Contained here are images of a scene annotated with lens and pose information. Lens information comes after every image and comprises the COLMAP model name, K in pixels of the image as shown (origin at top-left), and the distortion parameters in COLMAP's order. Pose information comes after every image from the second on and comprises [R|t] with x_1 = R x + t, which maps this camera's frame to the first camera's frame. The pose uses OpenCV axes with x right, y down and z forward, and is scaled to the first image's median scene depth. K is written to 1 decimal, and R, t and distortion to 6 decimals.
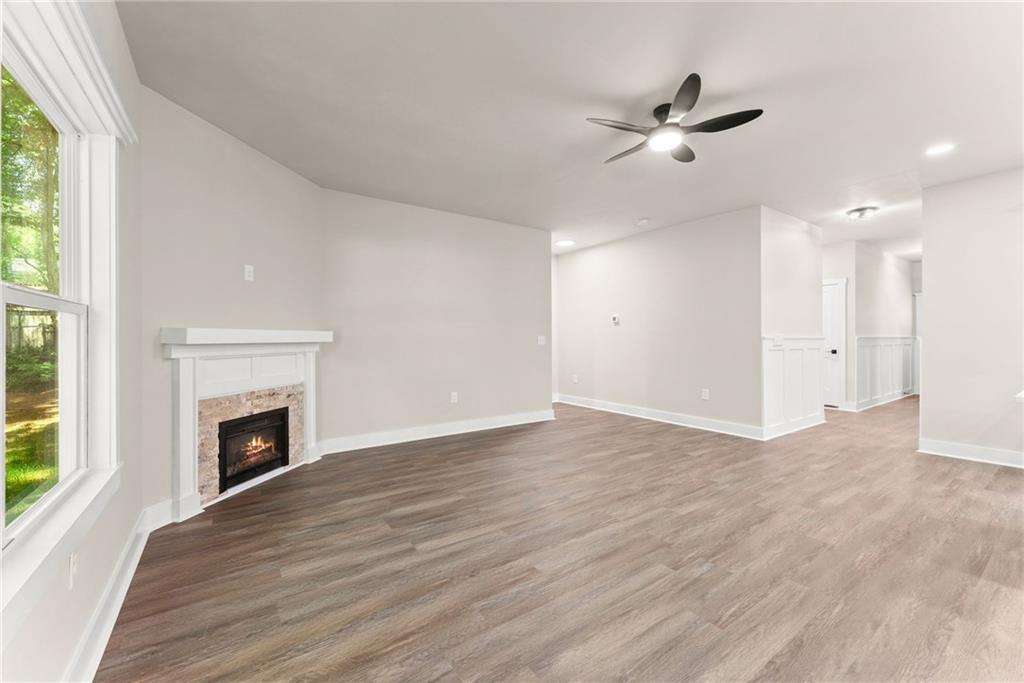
lens RADIAL K [[413.2, 0, 511.6], [0, 413.2, 337.8], [0, 0, 1]] dist [-0.000234, 0.000212]
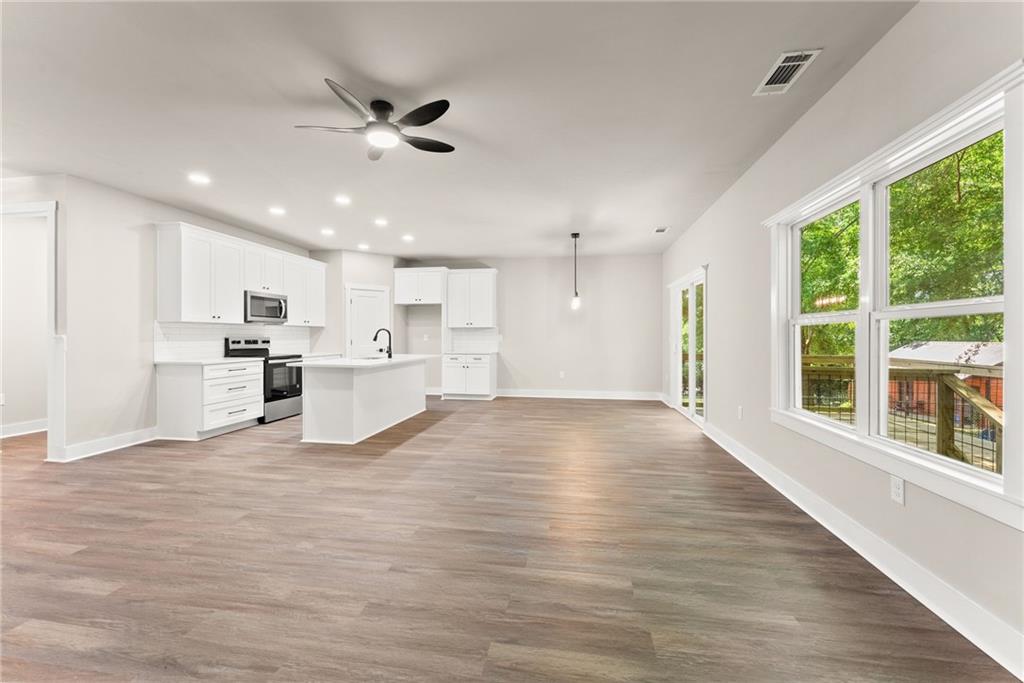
lens RADIAL K [[413.2, 0, 511.6], [0, 413.2, 337.8], [0, 0, 1]] dist [-0.000234, 0.000212]
pose [[-0.716654, -0.002159, 0.697426, -0.454413], [-0.000737, 0.999997, 0.002339, -0.000264], [-0.697428, 0.001162, -0.716653, 1.252294]]
